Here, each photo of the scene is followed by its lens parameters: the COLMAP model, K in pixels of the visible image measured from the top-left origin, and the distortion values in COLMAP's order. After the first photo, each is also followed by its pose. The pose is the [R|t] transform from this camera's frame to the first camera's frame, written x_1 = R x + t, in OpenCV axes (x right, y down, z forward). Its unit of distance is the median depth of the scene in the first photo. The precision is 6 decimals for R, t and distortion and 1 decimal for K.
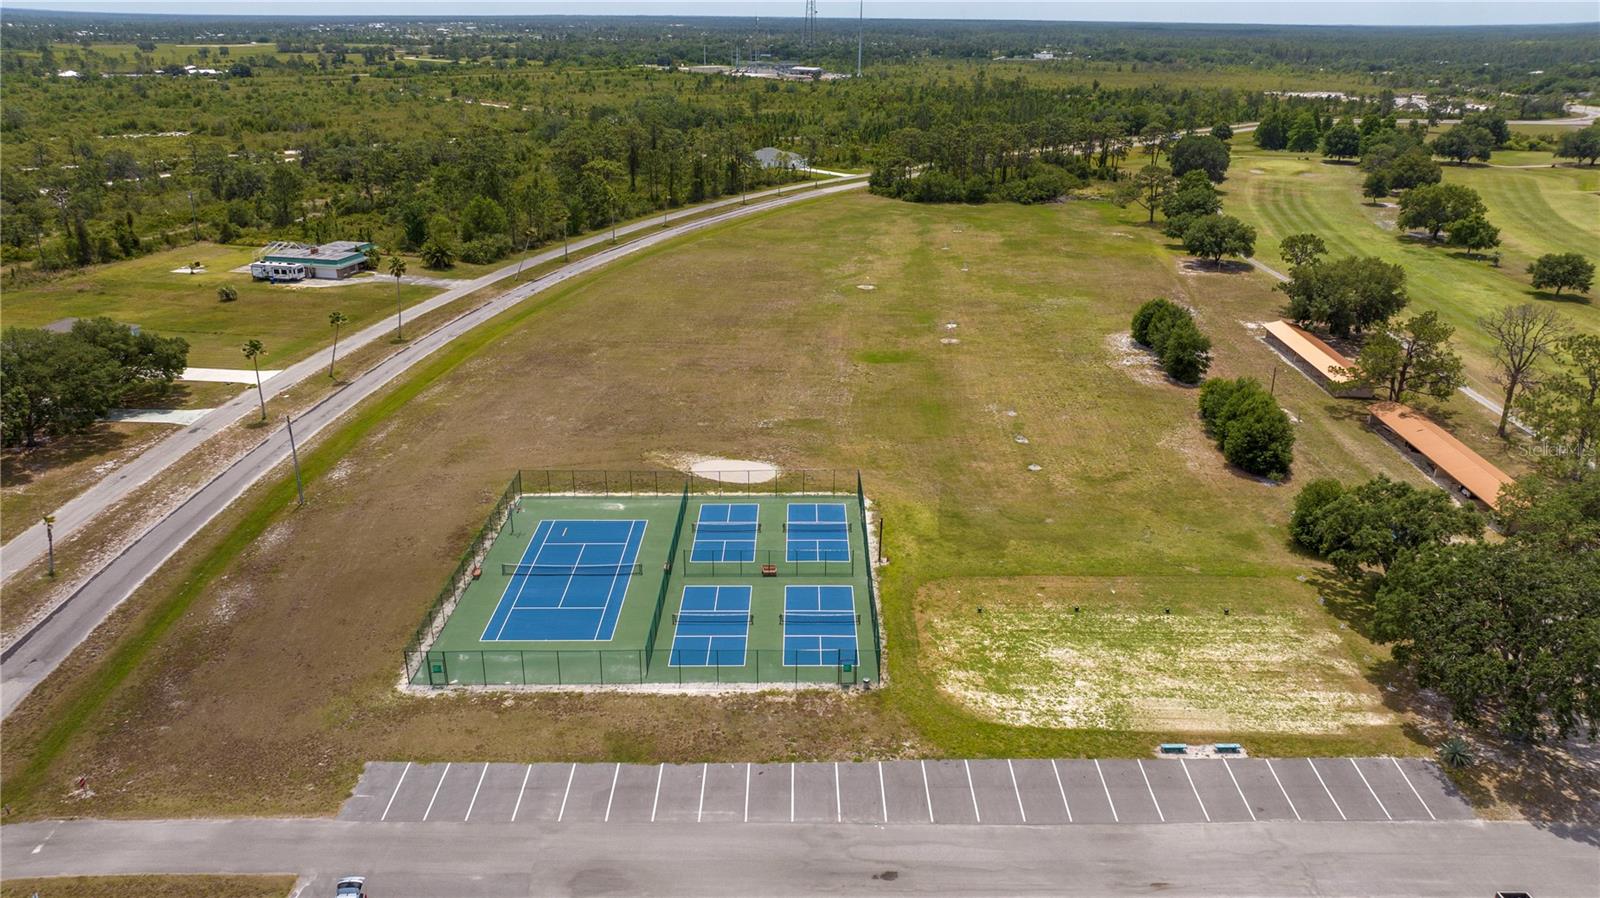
lens RADIAL K [[1125.1, 0, 800.0], [0, 1125.1, 451.8], [0, 0, 1]] dist [-0.030414, 0.026179]
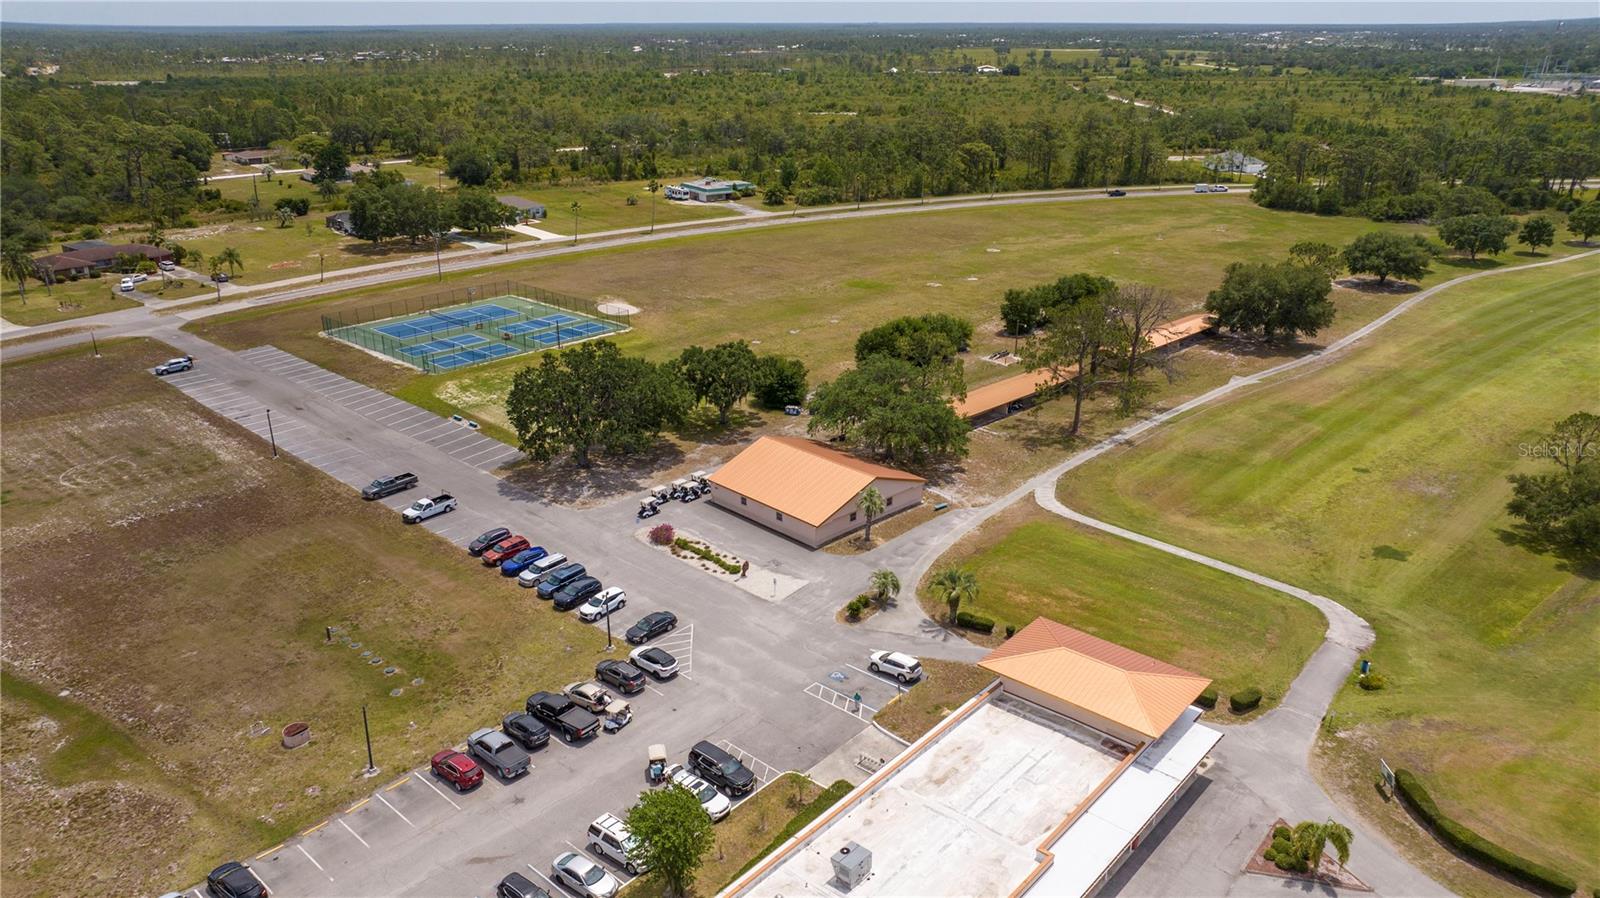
lens RADIAL K [[1125.1, 0, 802.3], [0, 1125.1, 446.6], [0, 0, 1]] dist [-0.030414, 0.026179]
pose [[0.722960, 0.236431, -0.649176, 1.802734], [-0.243470, 0.966531, 0.080869, 0.019635], [0.646569, 0.099590, 0.756327, -0.028471]]
